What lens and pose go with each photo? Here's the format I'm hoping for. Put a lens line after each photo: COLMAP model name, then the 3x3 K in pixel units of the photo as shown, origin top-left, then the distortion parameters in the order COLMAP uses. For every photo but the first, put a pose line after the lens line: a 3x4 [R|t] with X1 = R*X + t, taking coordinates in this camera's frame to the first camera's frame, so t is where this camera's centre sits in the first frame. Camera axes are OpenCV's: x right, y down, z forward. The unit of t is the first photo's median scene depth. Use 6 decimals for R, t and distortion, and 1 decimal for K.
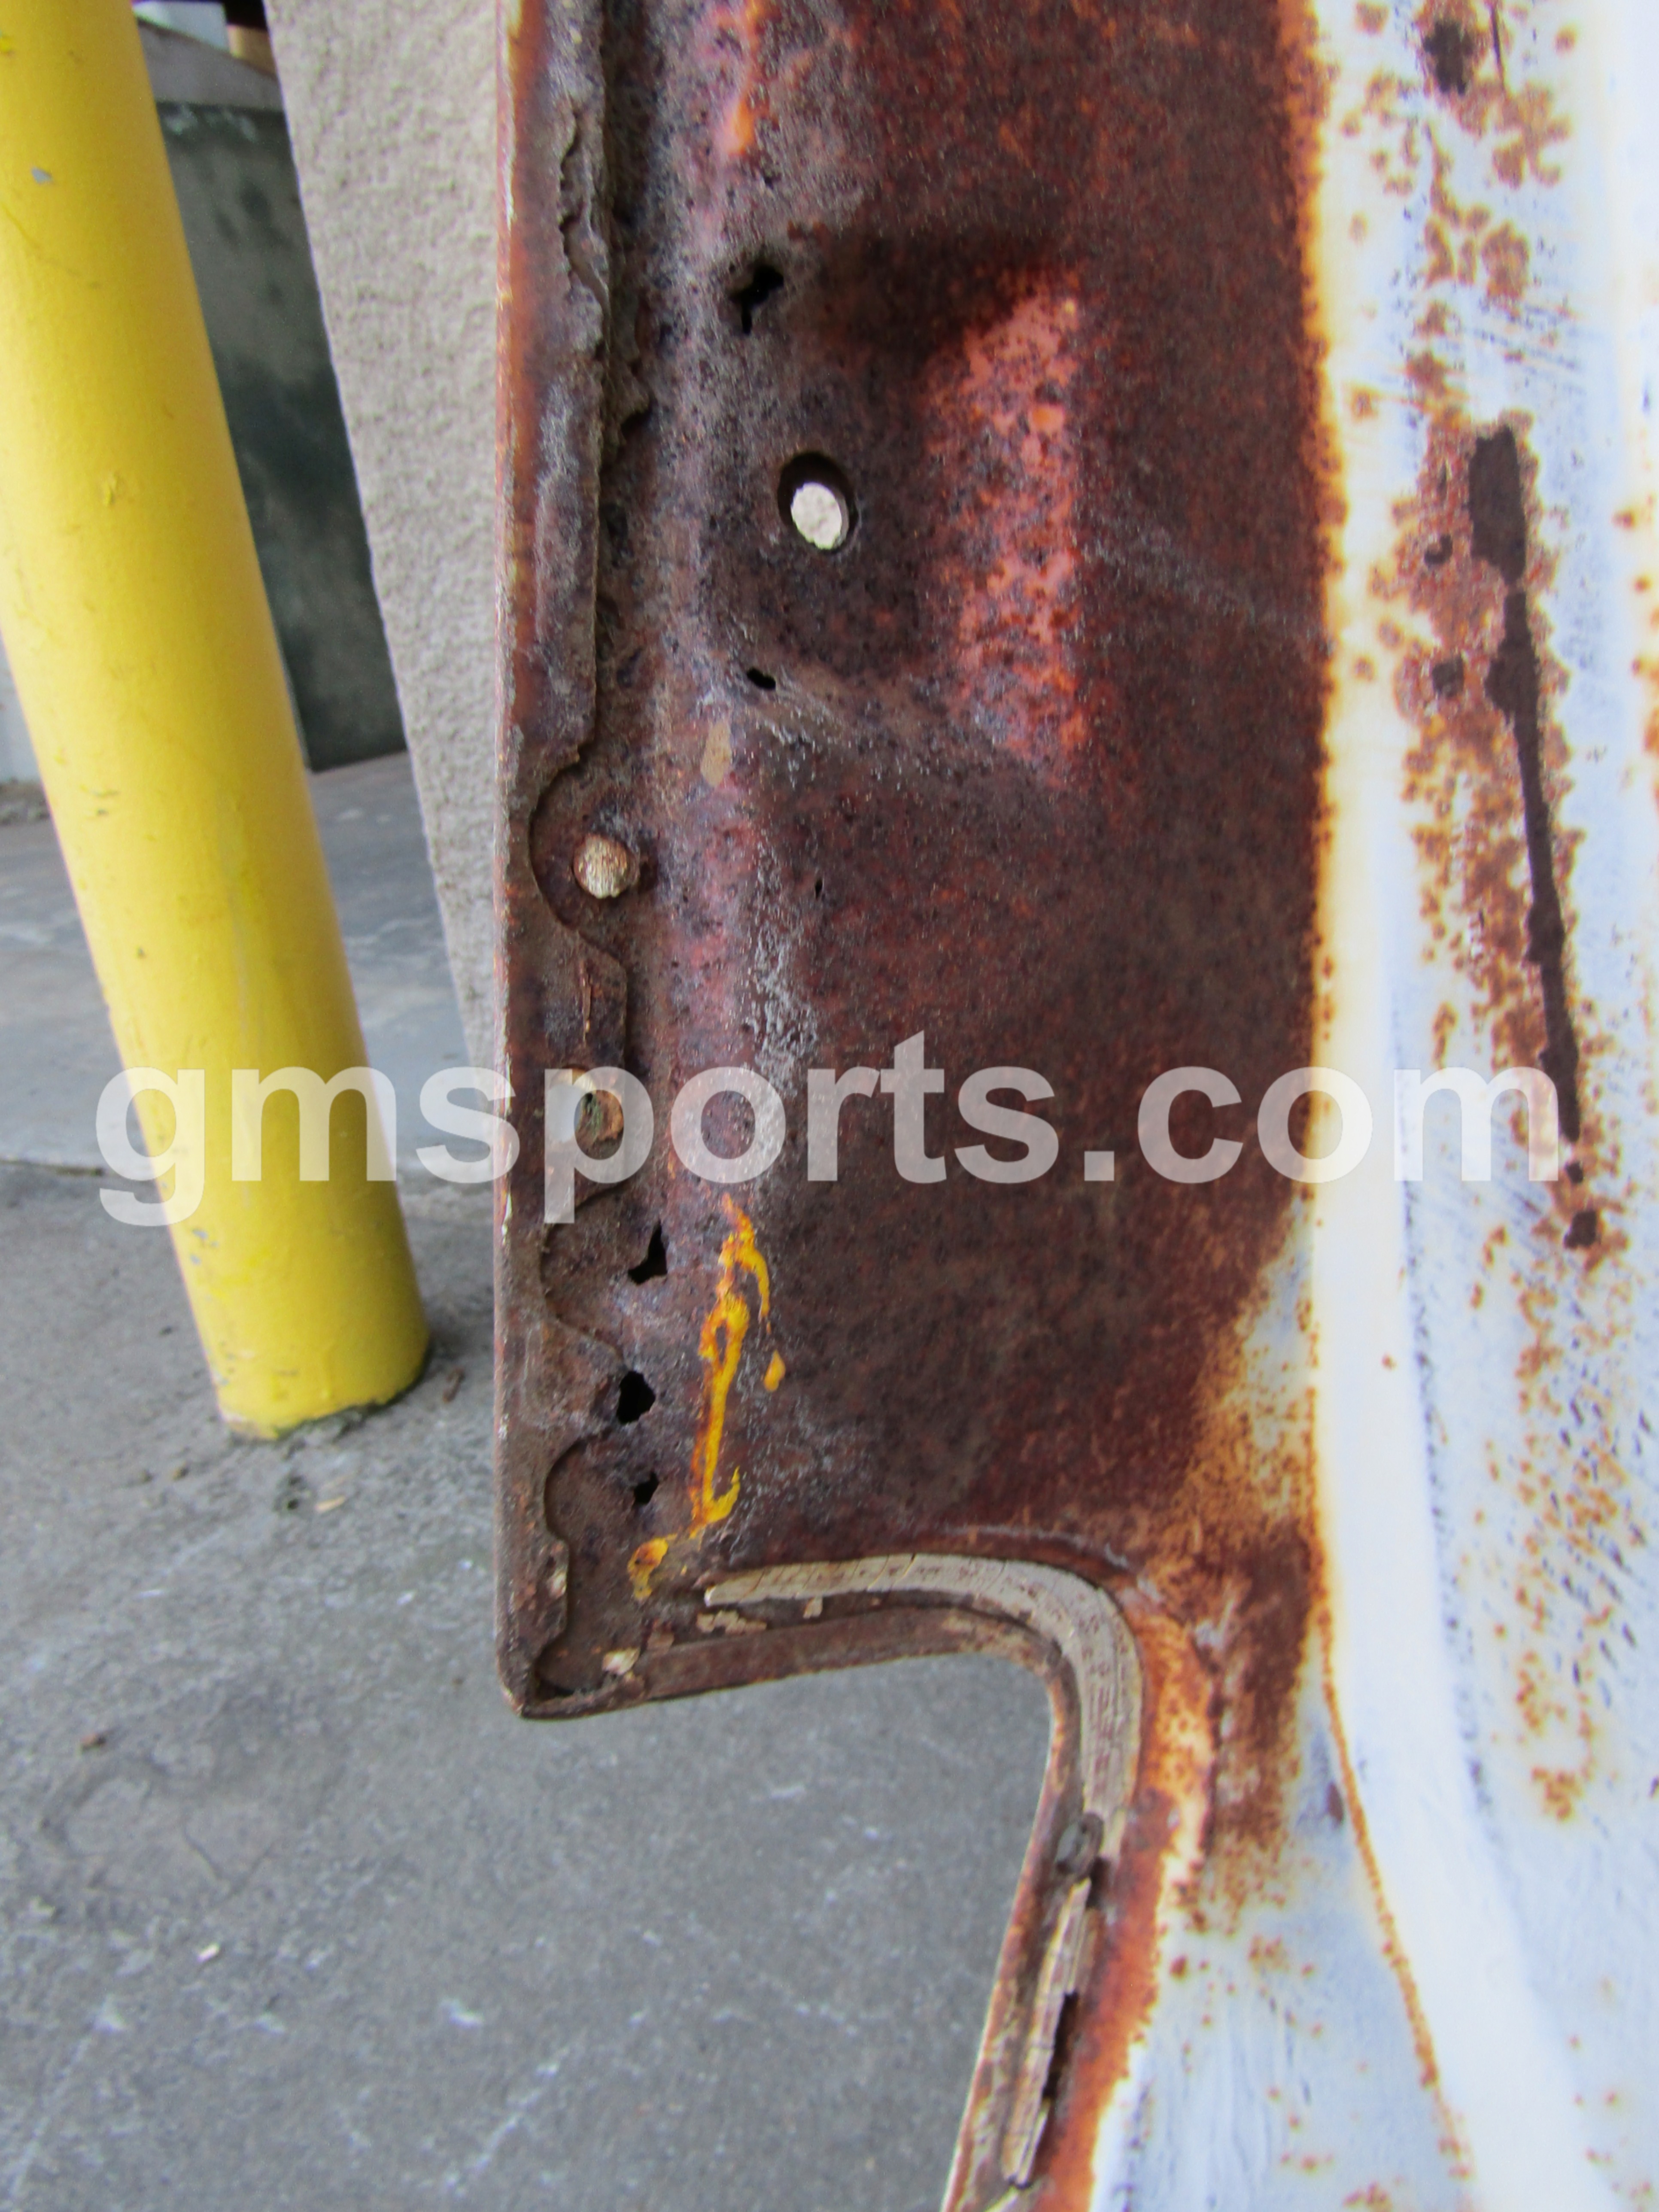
lens RADIAL K [[1592.0, 0, 829.5], [0, 1592.0, 1106.0], [0, 0, 1]] dist [0.004912, -0.000658]
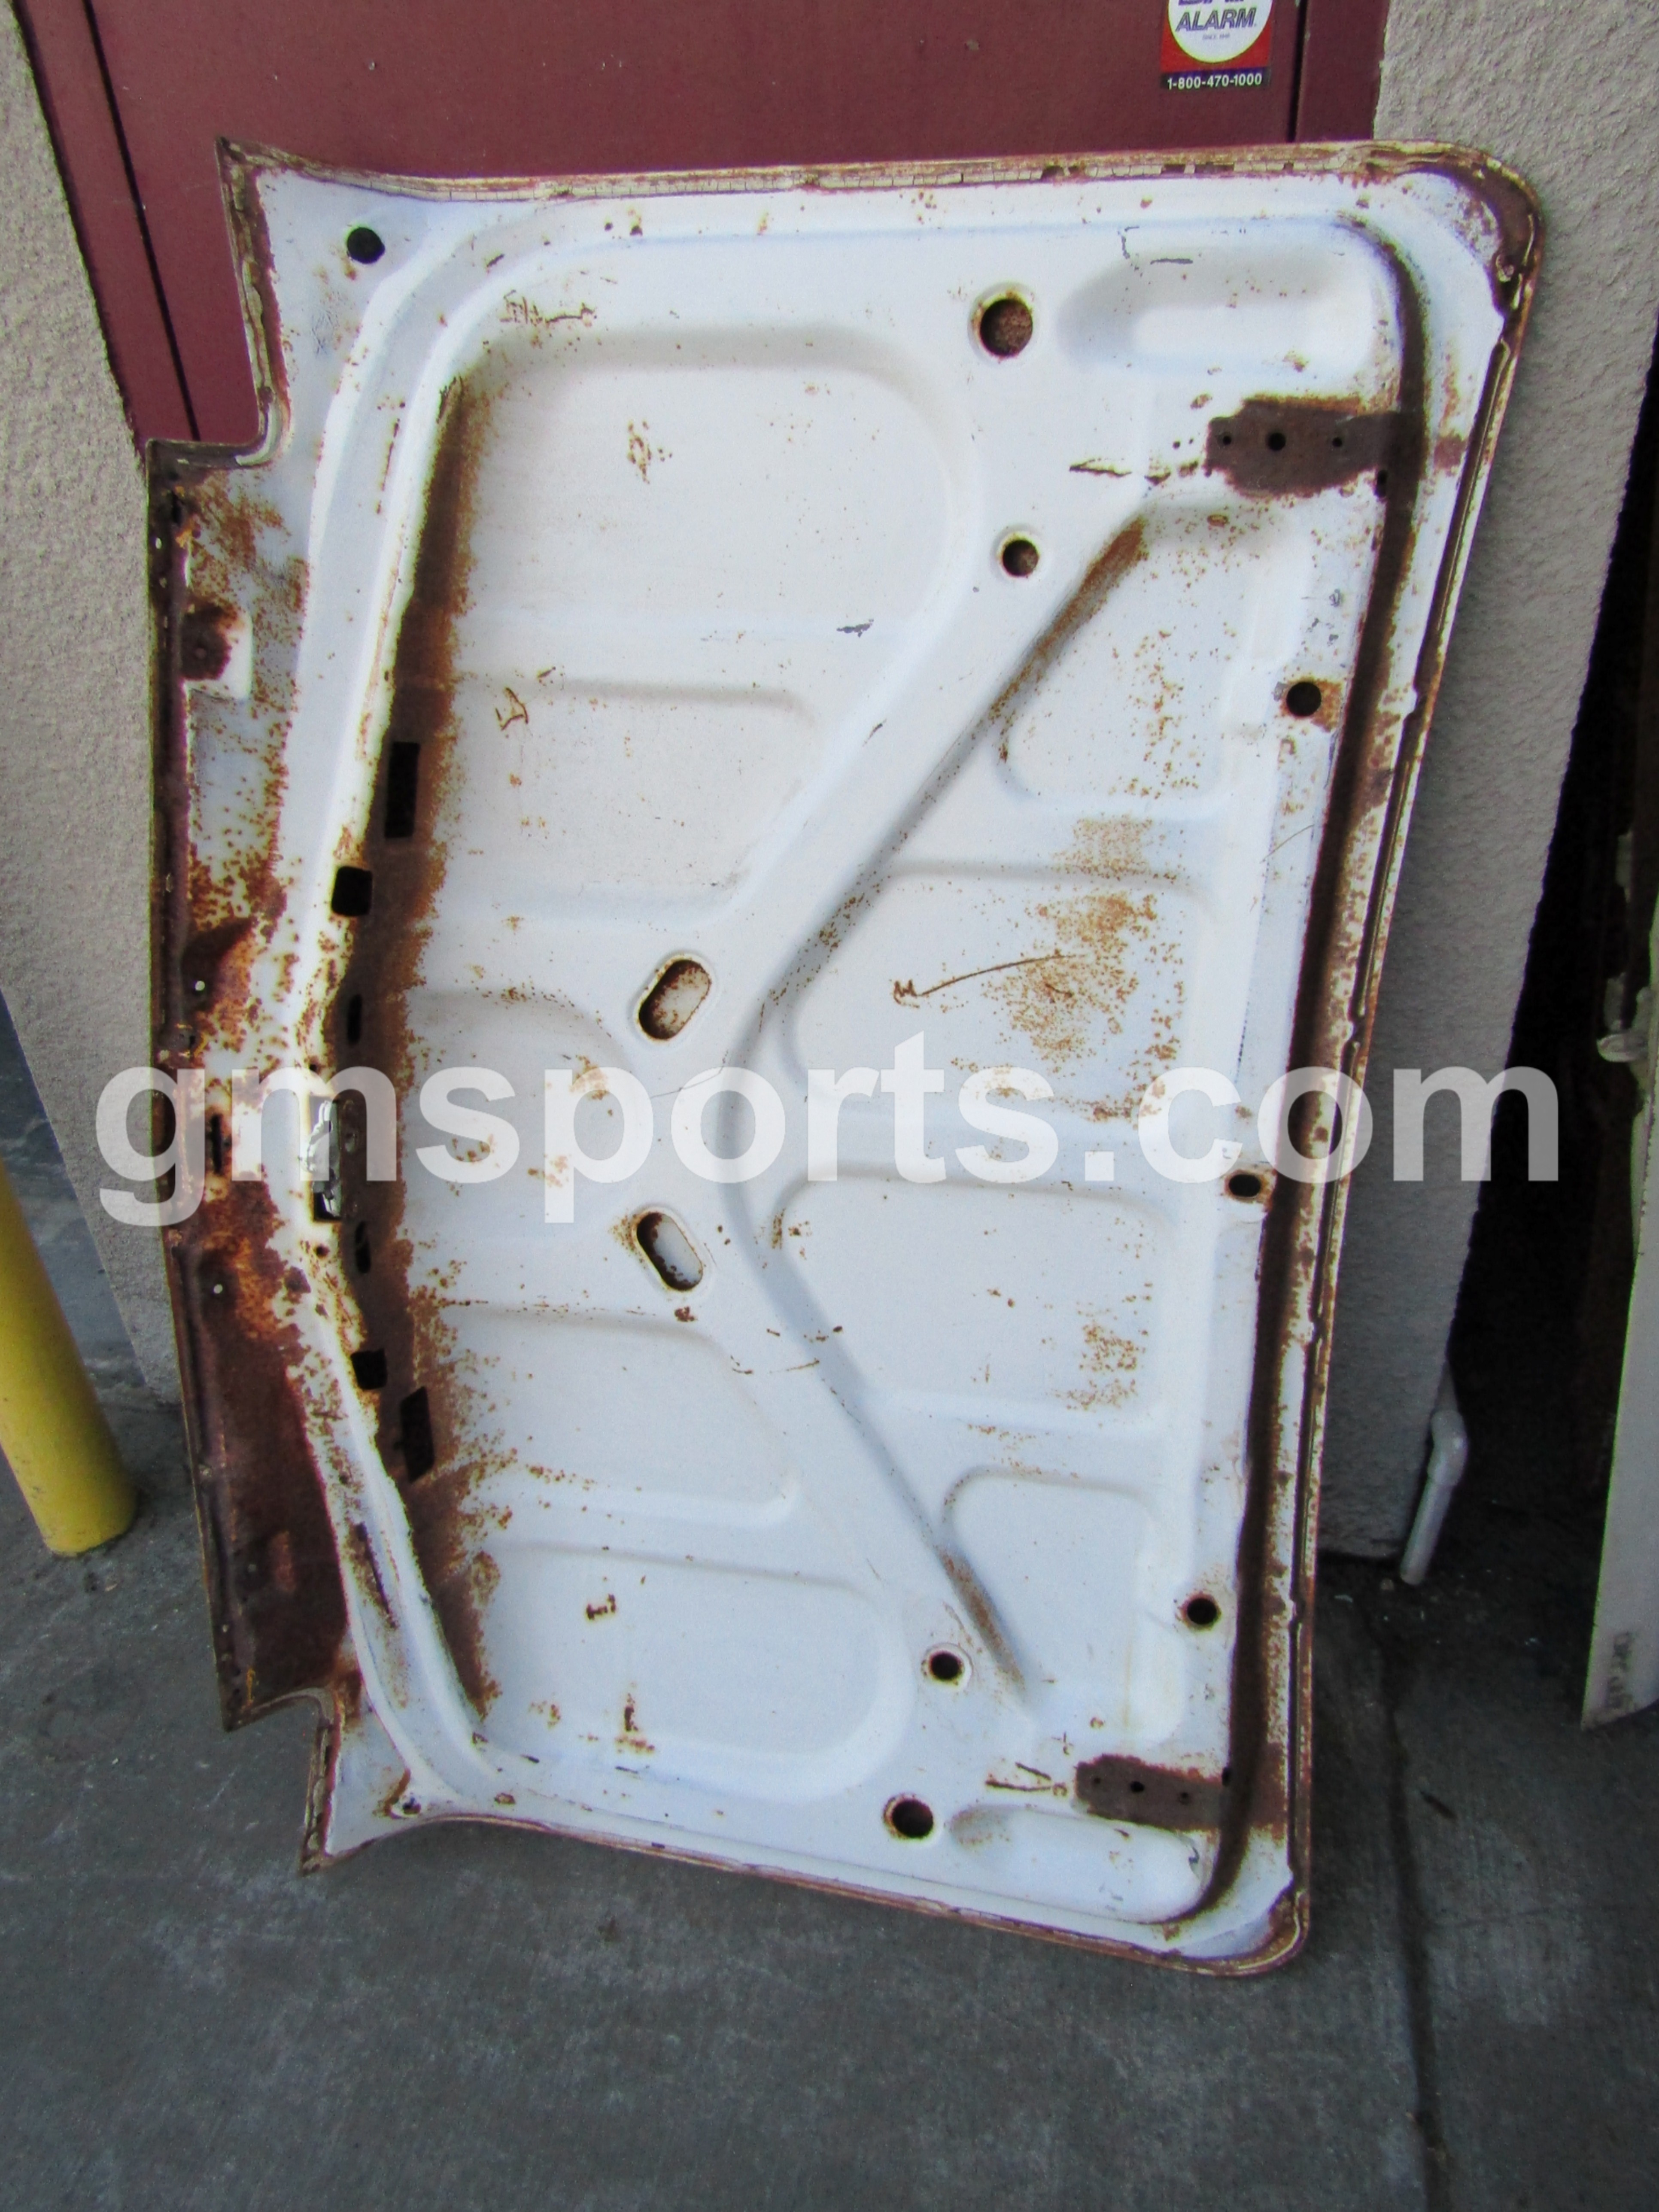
lens RADIAL K [[1592.0, 0, 829.5], [0, 1592.0, 1106.0], [0, 0, 1]] dist [0.004912, -0.000658]
pose [[0.967625, -0.084608, 0.237788, 0.529899], [0.038591, 0.980657, 0.191892, -1.997598], [-0.249424, -0.176503, 0.952173, -3.292396]]
